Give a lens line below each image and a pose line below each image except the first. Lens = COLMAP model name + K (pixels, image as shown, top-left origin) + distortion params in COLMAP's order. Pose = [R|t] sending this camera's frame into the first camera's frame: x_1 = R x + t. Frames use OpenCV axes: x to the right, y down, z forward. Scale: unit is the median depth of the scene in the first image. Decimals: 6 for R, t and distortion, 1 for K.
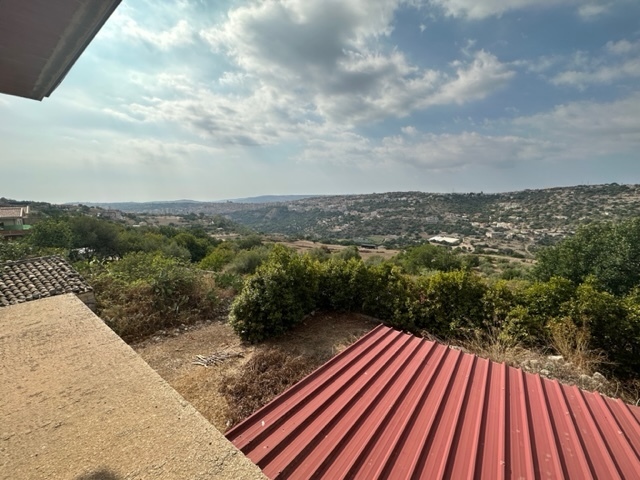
lens RADIAL K [[252.0, 0, 319.3], [0, 252.0, 239.5], [0, 0, 1]] dist [-0.009401, 0.001404]
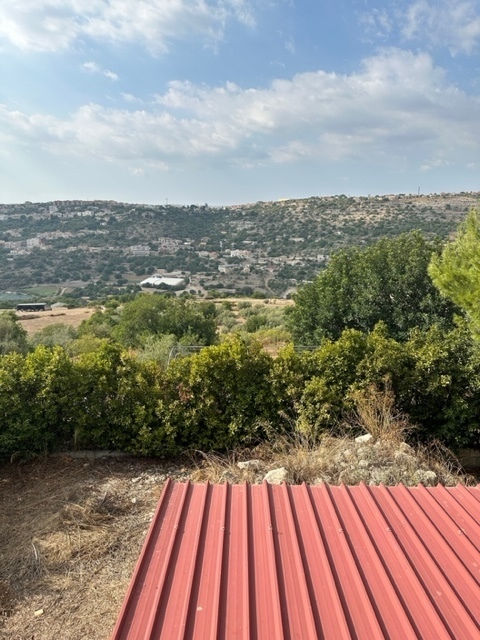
lens RADIAL K [[442.8, 0, 242.6], [0, 442.8, 319.2], [0, 0, 1]] dist [0.061205, -0.083294]
pose [[0.798296, -0.133294, 0.587329, -0.060862], [0.091001, 0.990700, 0.101150, -0.033863], [-0.595350, -0.027300, 0.803003, 0.091224]]
